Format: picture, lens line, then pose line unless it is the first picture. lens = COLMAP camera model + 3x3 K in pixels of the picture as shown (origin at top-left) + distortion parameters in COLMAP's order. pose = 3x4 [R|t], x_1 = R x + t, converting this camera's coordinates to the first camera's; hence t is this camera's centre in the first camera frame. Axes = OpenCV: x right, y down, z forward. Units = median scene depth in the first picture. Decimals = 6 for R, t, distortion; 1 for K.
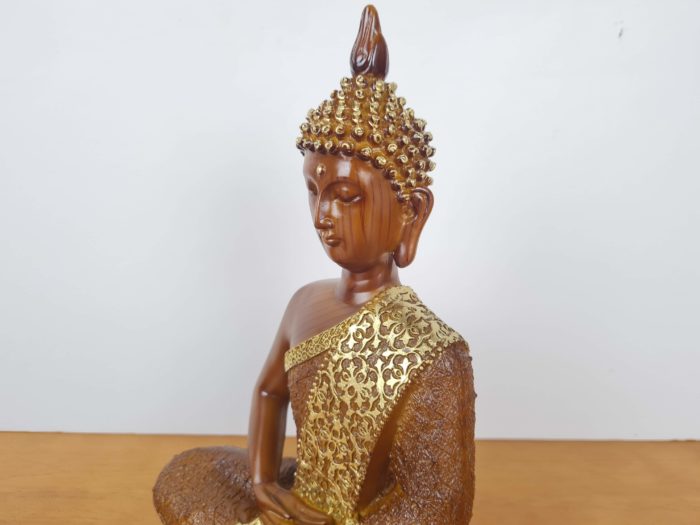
lens RADIAL K [[530.4, 0, 350.6], [0, 530.4, 253.7], [0, 0, 1]] dist [-0.003333, -0.000233]
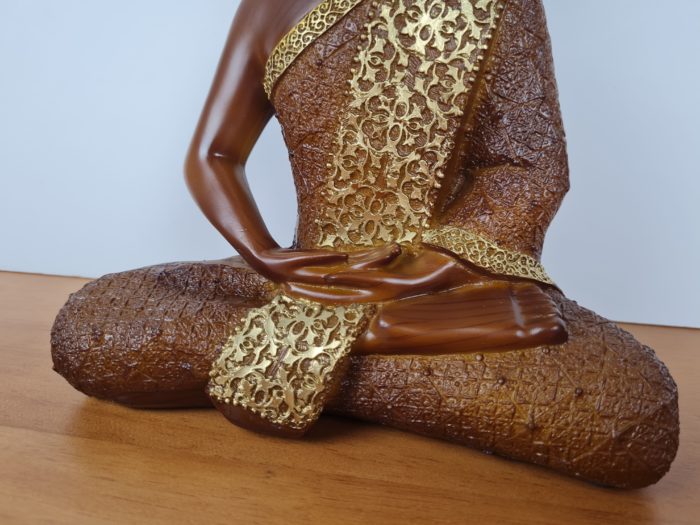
lens RADIAL K [[550.4, 0, 350.0], [0, 550.4, 262.5], [0, 0, 1]] dist [-0.009764, -0.002591]
pose [[0.832592, -0.175766, 0.525259, -0.543119], [0.167850, 0.983788, 0.063143, 0.506639], [-0.527842, 0.035592, 0.848597, 0.418065]]
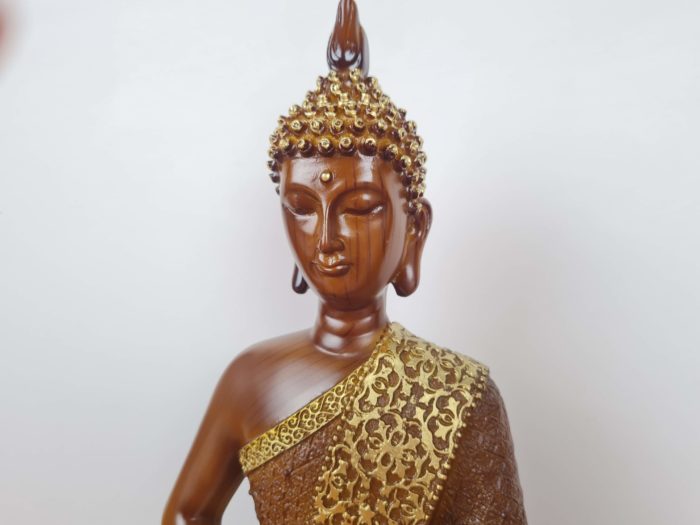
lens RADIAL K [[550.4, 0, 350.0], [0, 550.4, 262.5], [0, 0, 1]] dist [-0.009764, -0.002591]
pose [[0.861590, -0.070400, 0.502698, -0.422779], [0.148195, 0.982077, -0.116461, 0.063654], [-0.485490, 0.174839, 0.856581, 0.295462]]
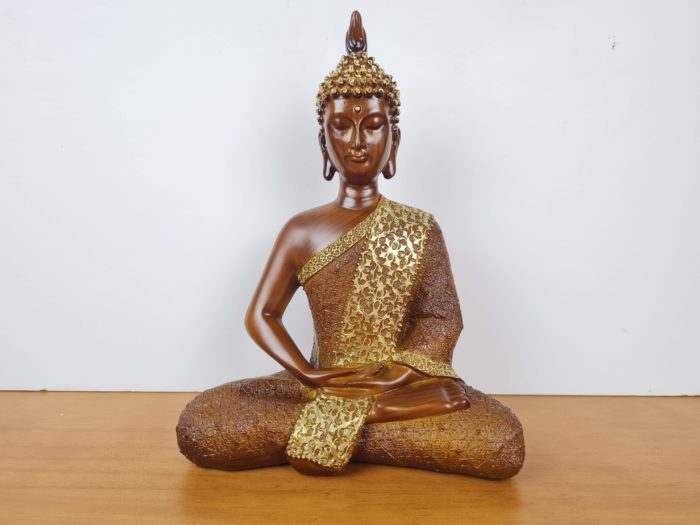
lens RADIAL K [[550.4, 0, 350.0], [0, 550.4, 262.5], [0, 0, 1]] dist [-0.009764, -0.002591]
pose [[0.695934, -0.119751, 0.708051, -1.171605], [0.209247, 0.977027, -0.040424, 0.312706], [-0.686944, 0.176290, 0.705003, -0.006808]]
